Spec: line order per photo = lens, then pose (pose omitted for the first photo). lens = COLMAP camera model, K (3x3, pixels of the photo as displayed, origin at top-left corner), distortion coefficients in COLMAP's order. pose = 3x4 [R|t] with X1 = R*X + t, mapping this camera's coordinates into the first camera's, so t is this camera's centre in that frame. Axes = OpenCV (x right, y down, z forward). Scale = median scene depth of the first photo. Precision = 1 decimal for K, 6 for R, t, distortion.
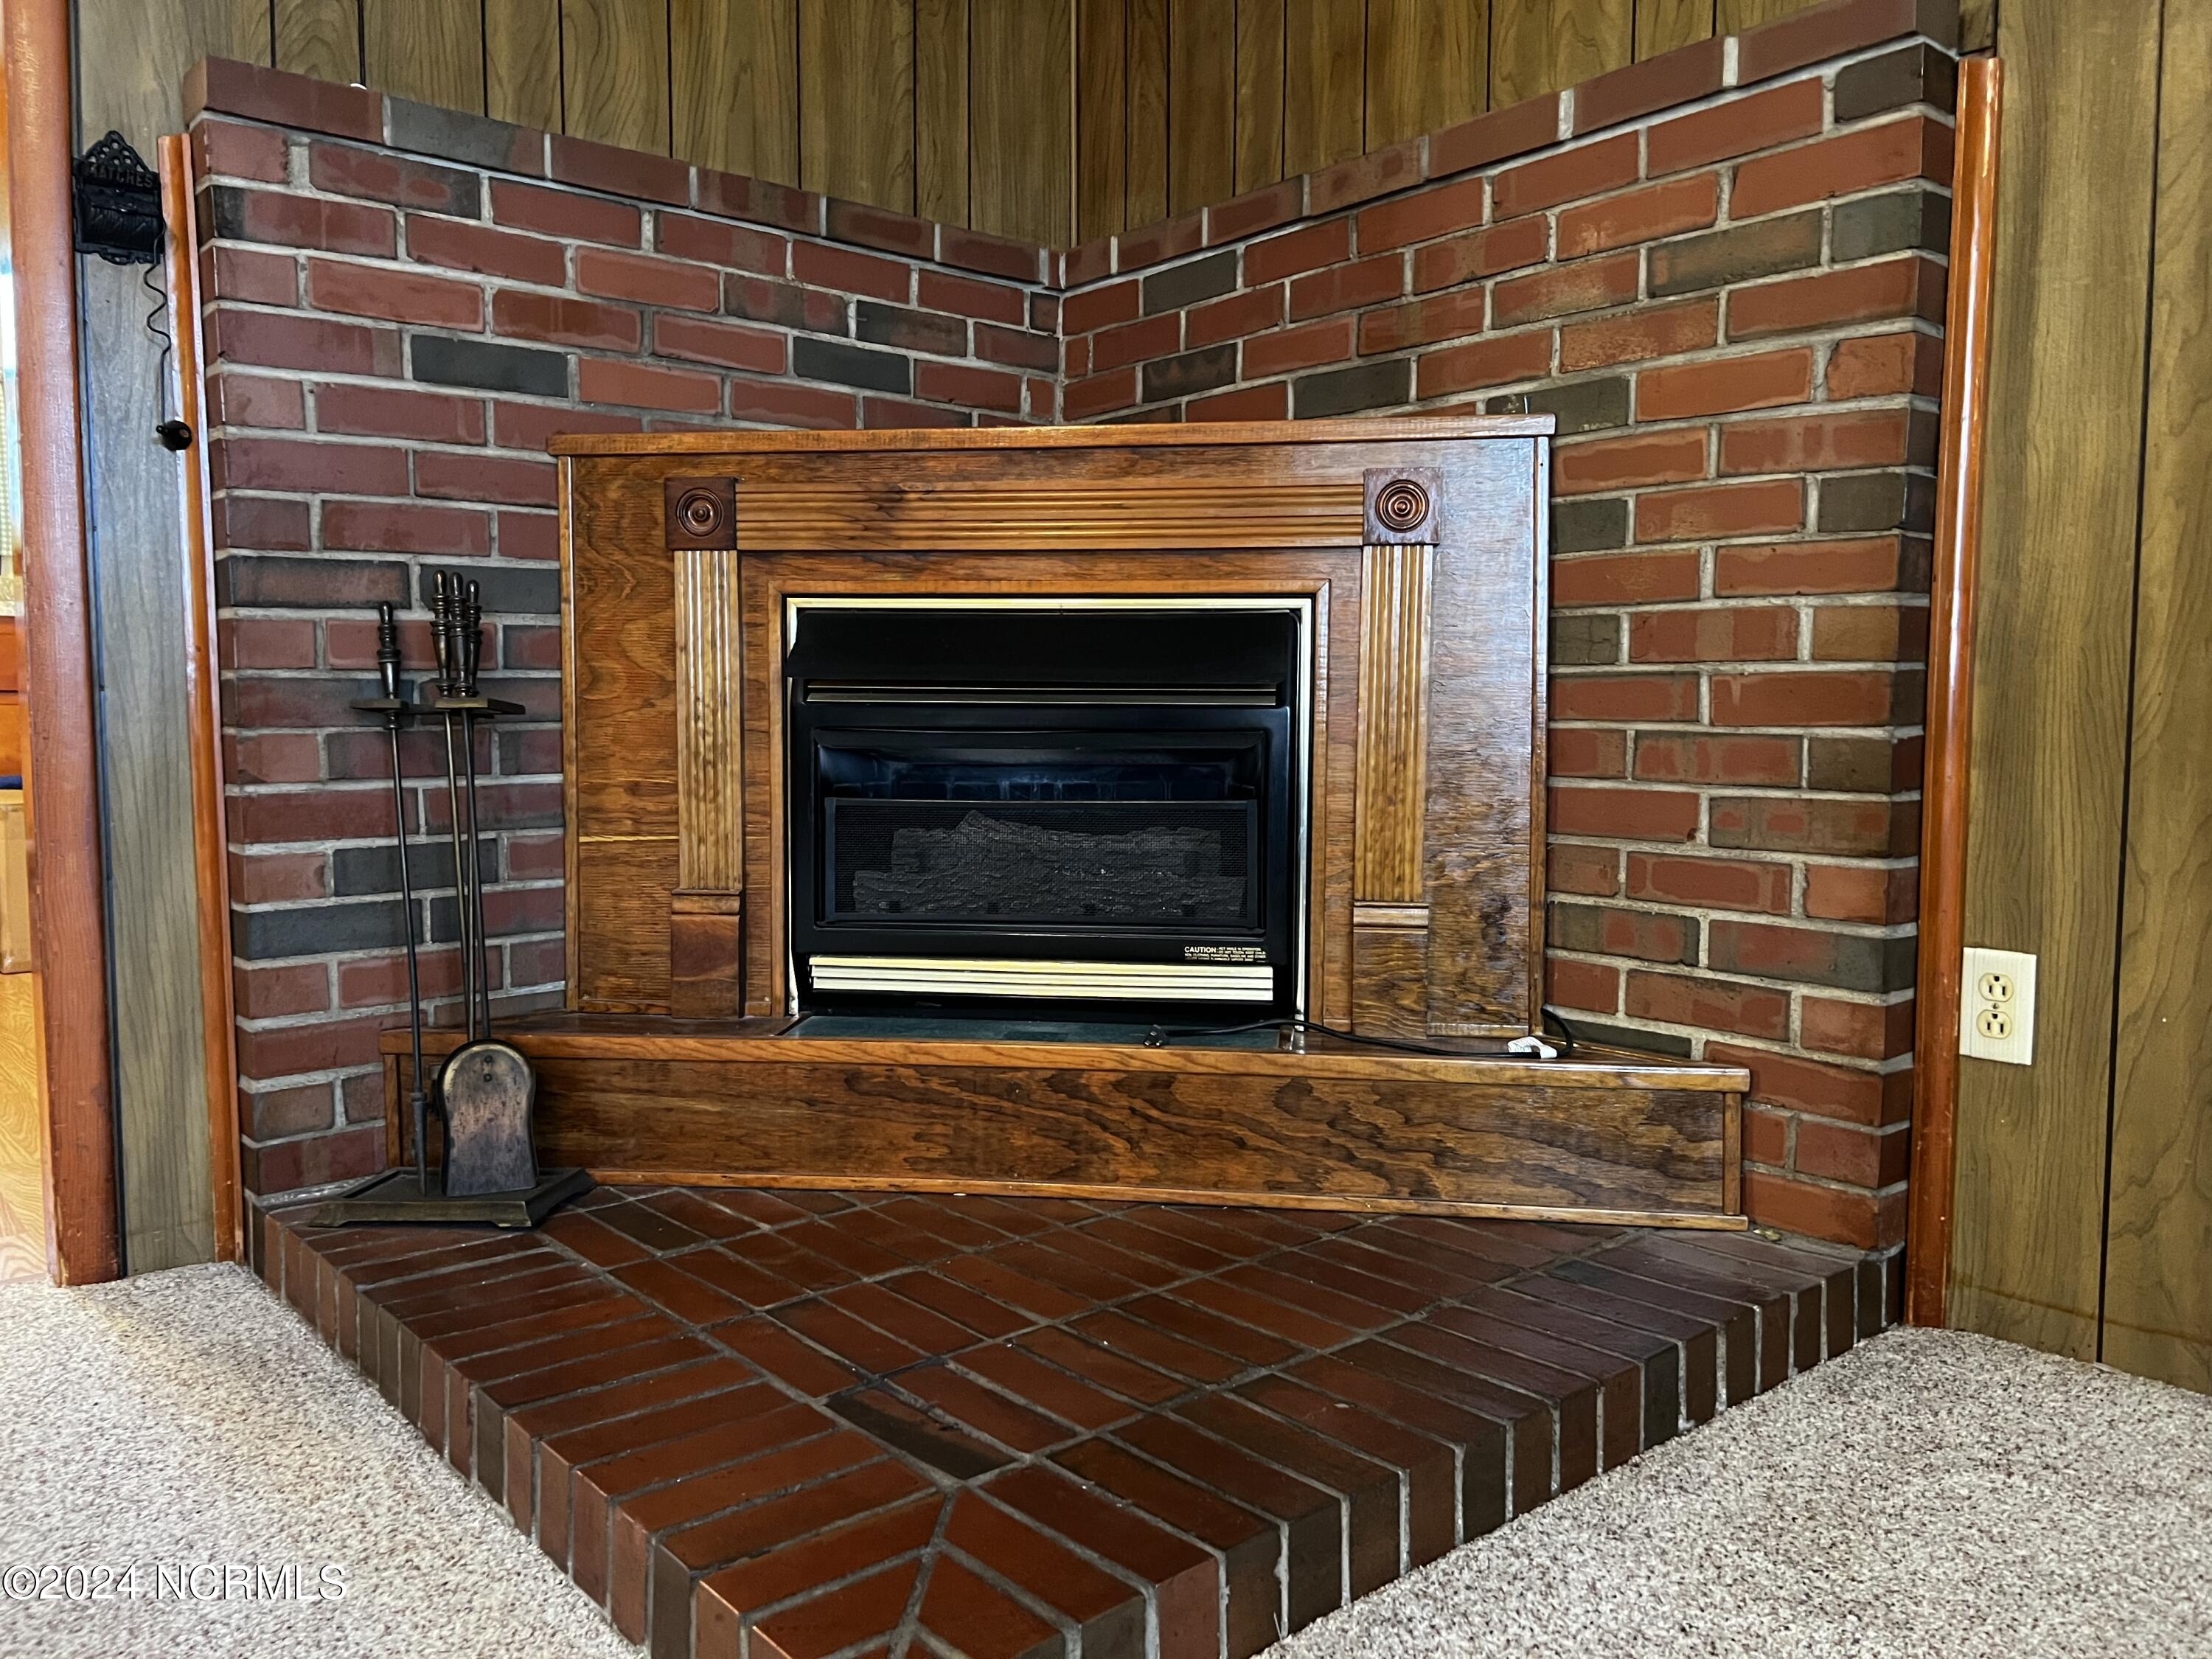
lens RADIAL K [[1674.6, 0, 1095.8], [0, 1674.6, 851.1], [0, 0, 1]] dist [0.006548, 0.003321]
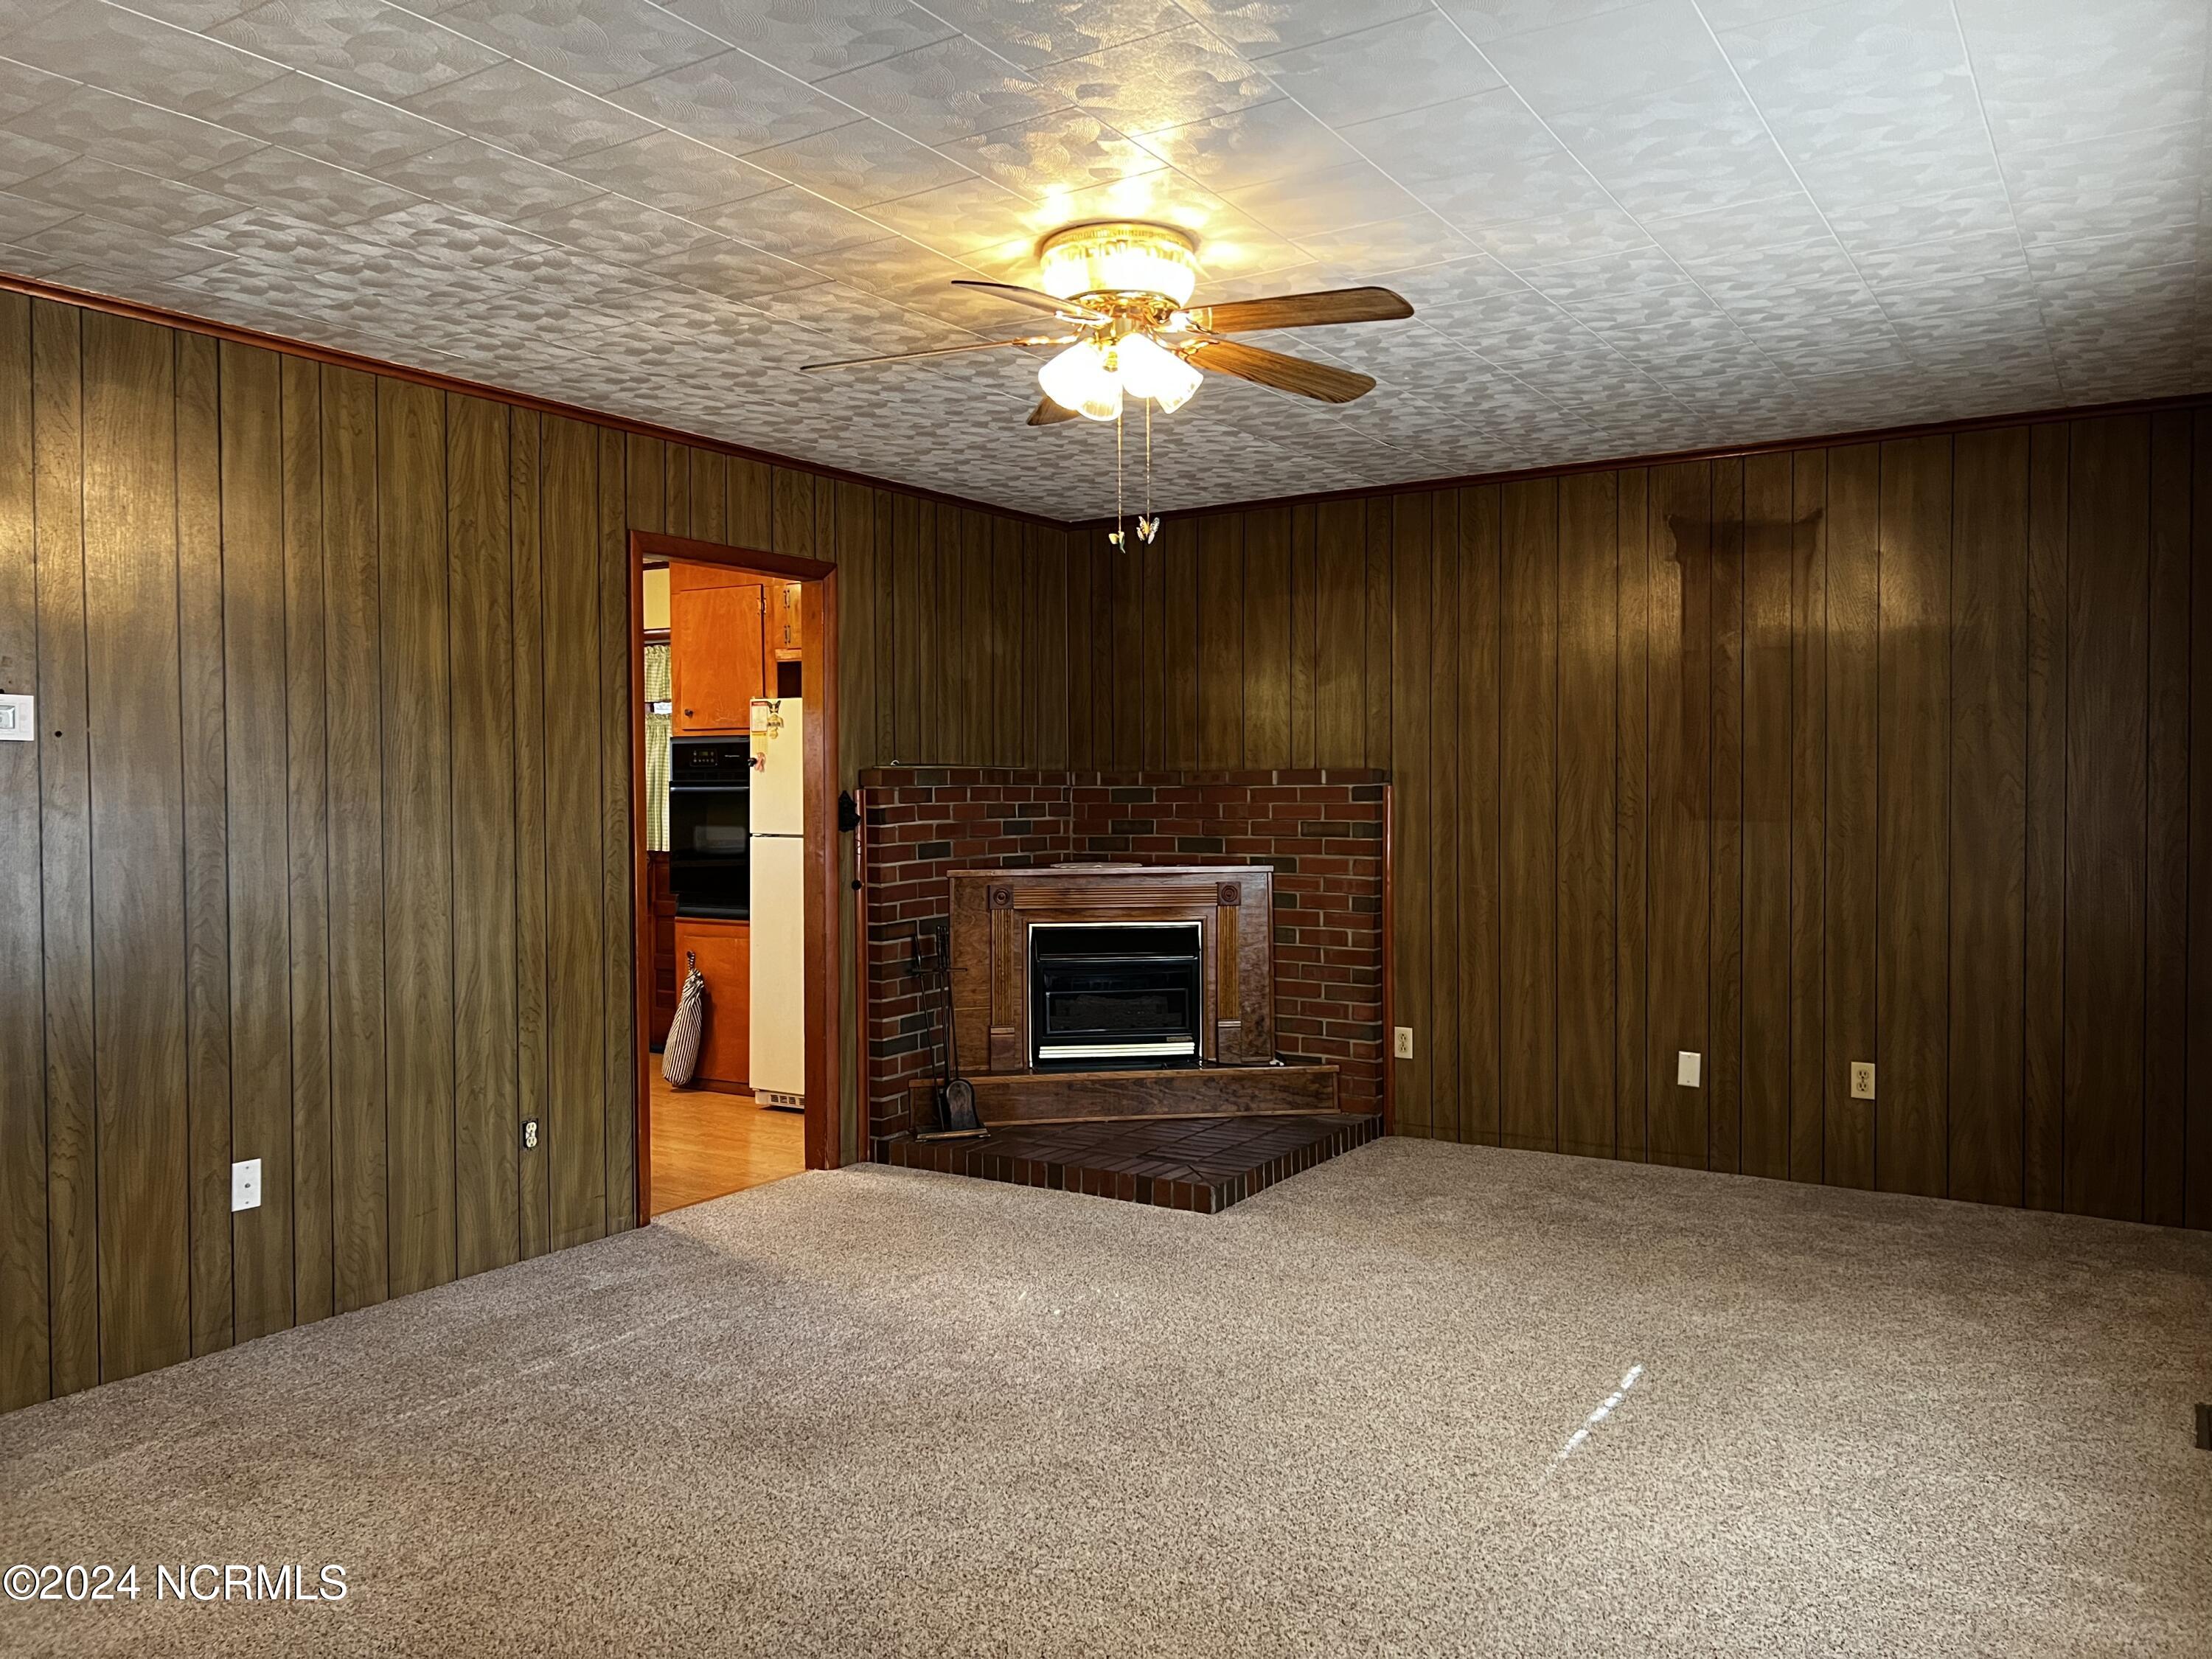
lens RADIAL K [[1695.4, 0, 1106.0], [0, 1695.4, 829.5], [0, 0, 1]] dist [0.054442, -0.005349]
pose [[0.952463, -0.013336, 0.304361, -1.054961], [0.030720, 0.998154, -0.052401, -0.173129], [-0.303100, 0.059260, 0.951114, -2.068749]]
